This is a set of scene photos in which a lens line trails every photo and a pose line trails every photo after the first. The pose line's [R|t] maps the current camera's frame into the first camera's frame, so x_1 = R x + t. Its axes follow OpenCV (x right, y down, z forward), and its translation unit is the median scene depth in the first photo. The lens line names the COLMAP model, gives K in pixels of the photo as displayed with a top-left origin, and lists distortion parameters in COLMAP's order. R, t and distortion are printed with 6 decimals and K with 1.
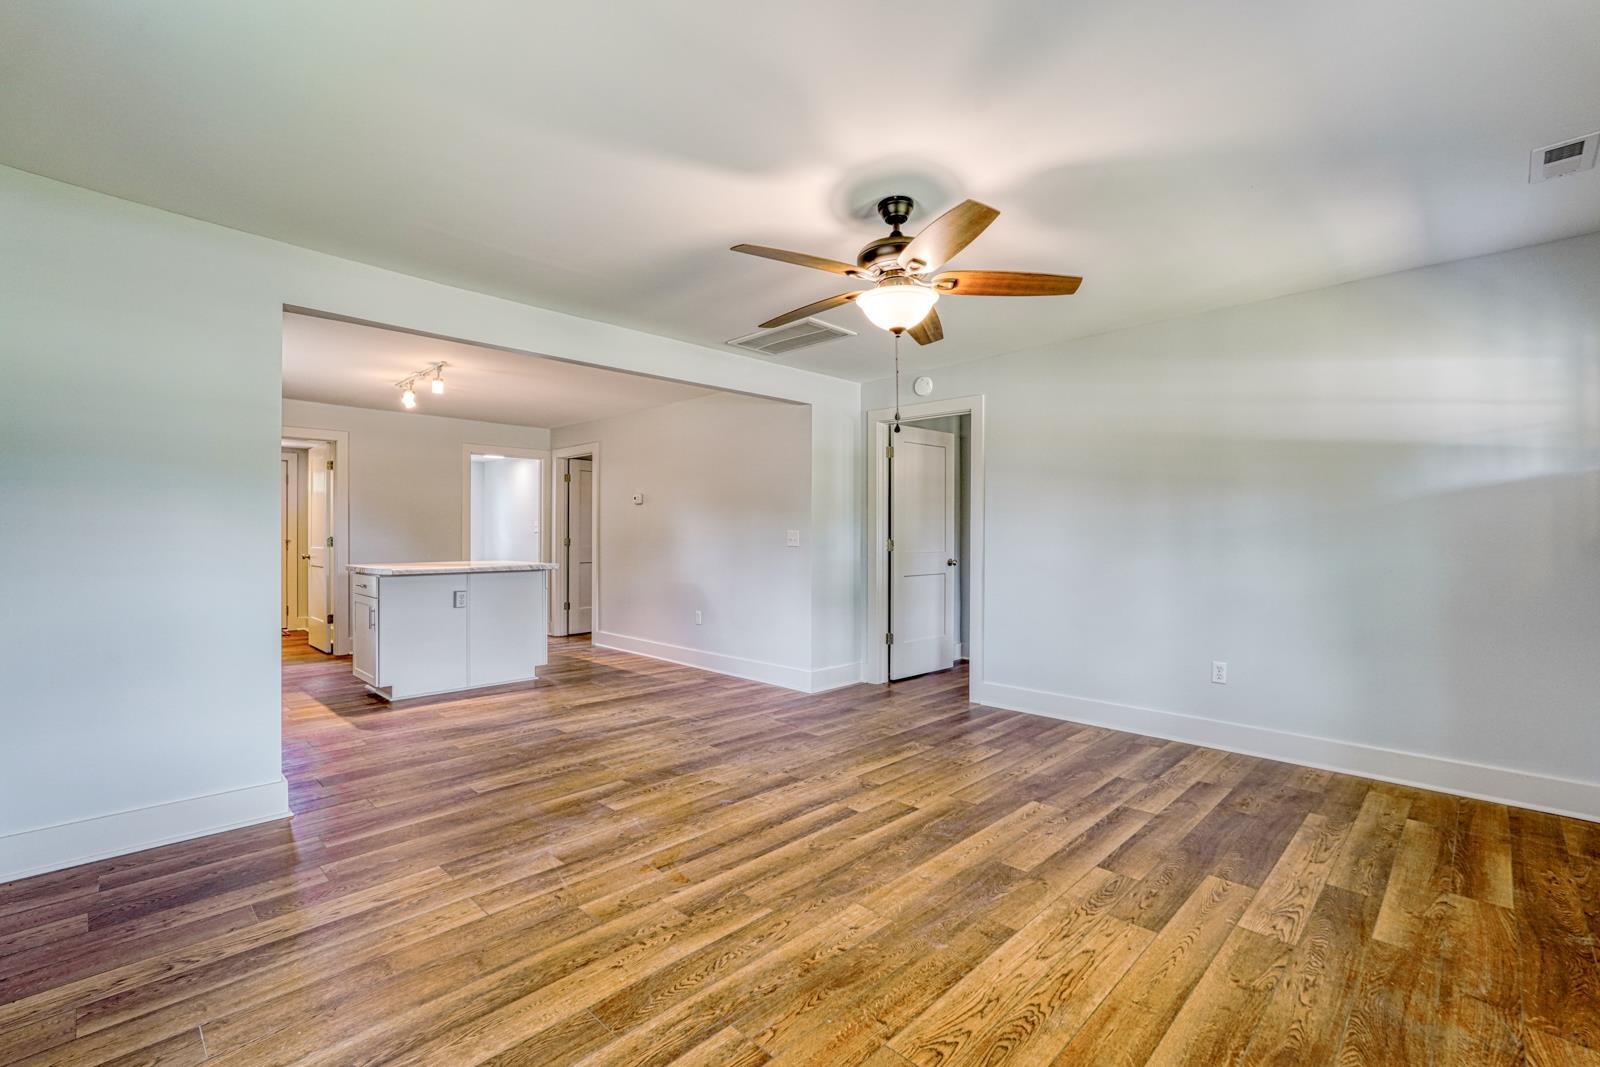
lens RADIAL K [[706.3, 0, 799.2], [0, 706.3, 549.8], [0, 0, 1]] dist [-0.014767, 0.006815]
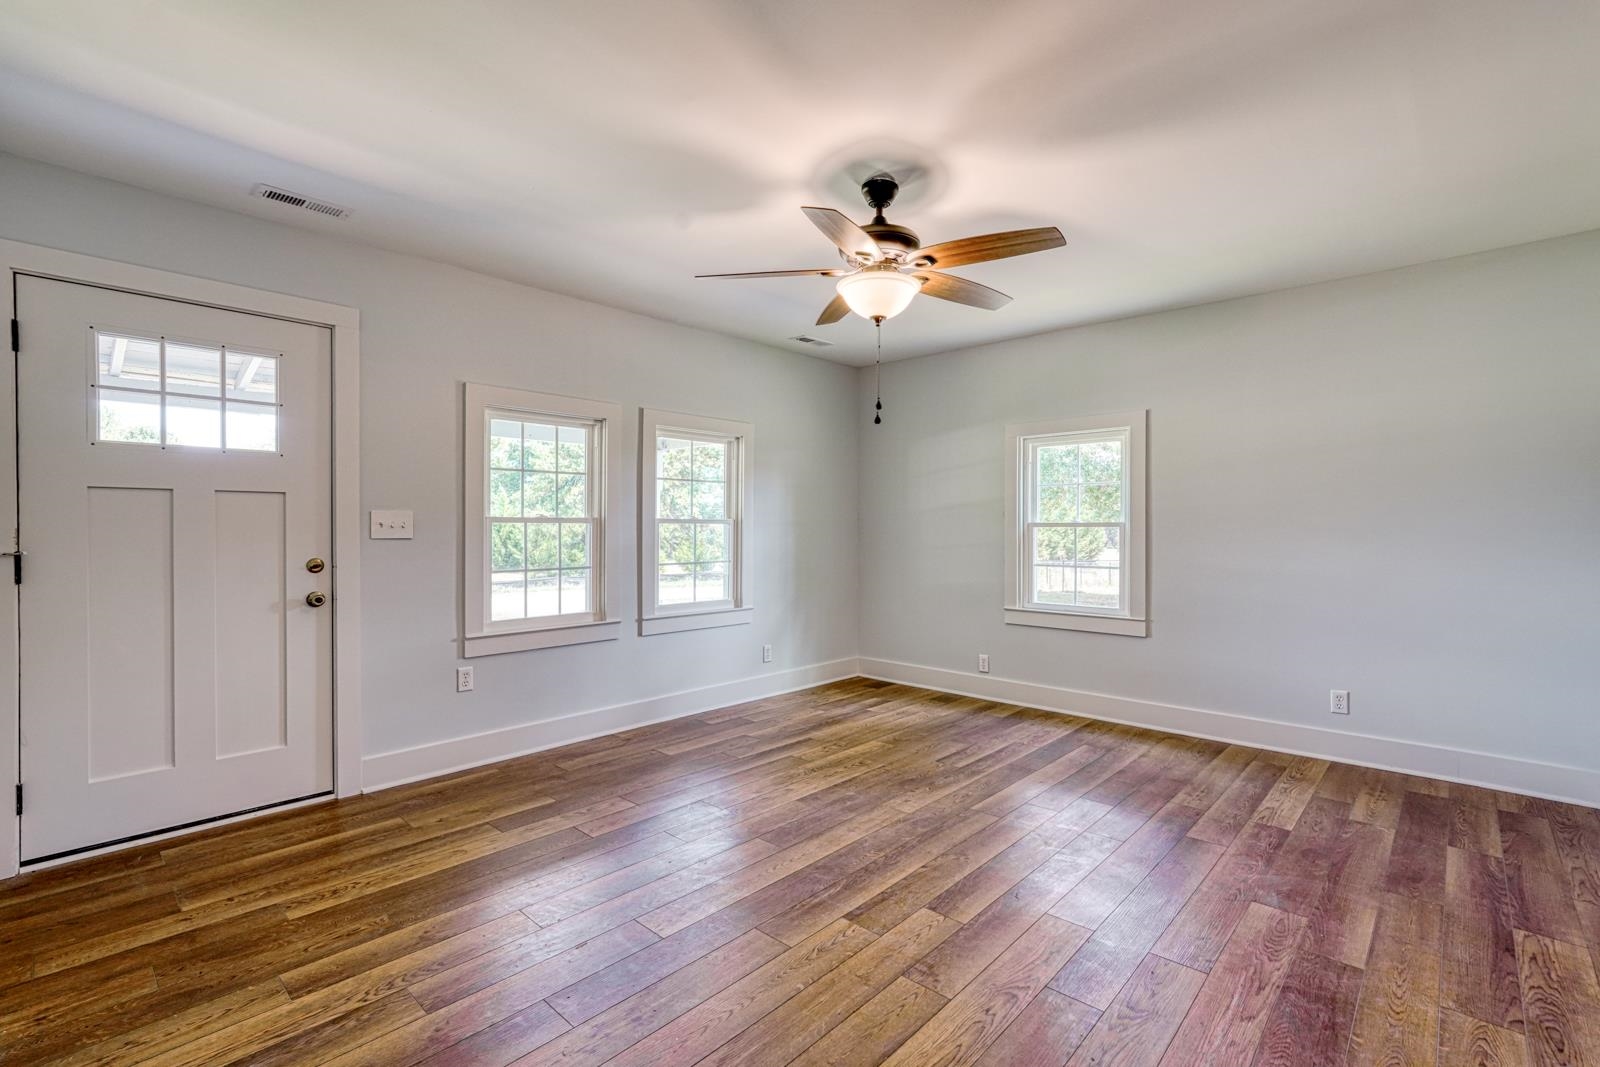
lens RADIAL K [[706.3, 0, 816.3], [0, 706.3, 539.2], [0, 0, 1]] dist [-0.014767, 0.006815]
pose [[-0.999319, -0.003500, -0.036742, 0.247275], [-0.004761, 0.999401, 0.034279, -0.036933], [0.036600, 0.034430, -0.998737, 1.867314]]
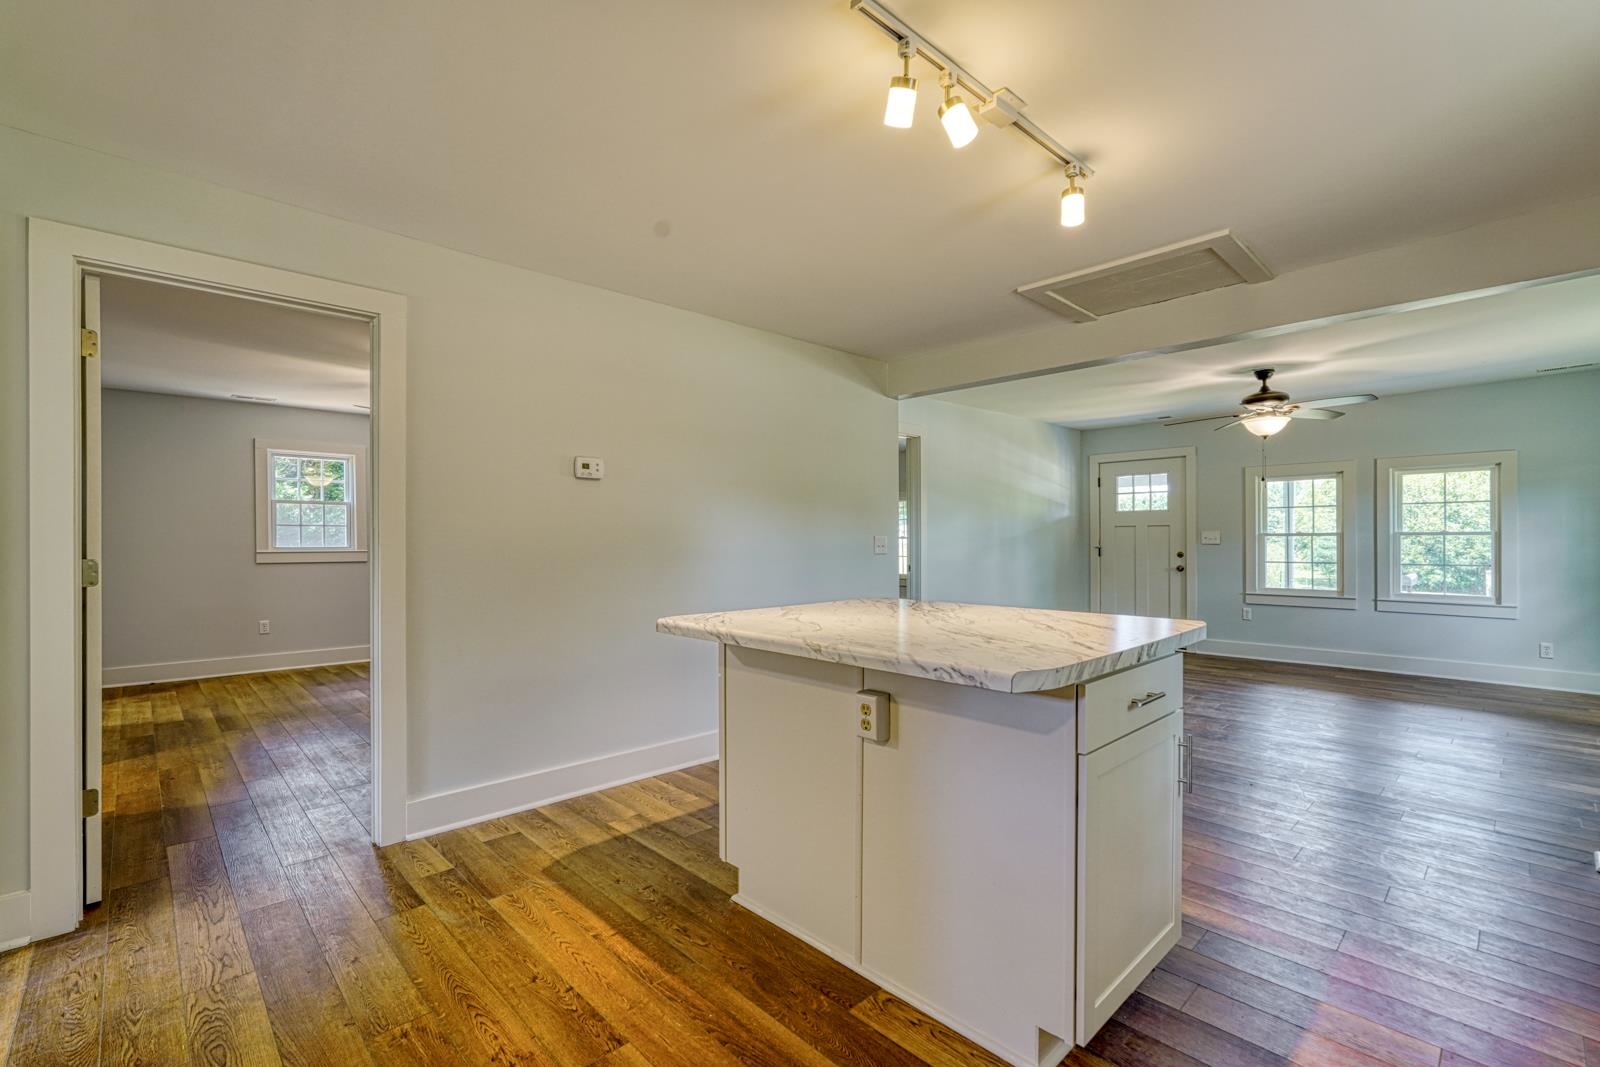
lens RADIAL K [[706.3, 0, 800.9], [0, 706.3, 536.5], [0, 0, 1]] dist [-0.014767, 0.006815]
pose [[0.035903, 0.004807, 0.999344, -1.771900], [0.021598, 0.999751, -0.005585, -0.040065], [-0.999122, 0.021784, 0.035790, 2.102859]]
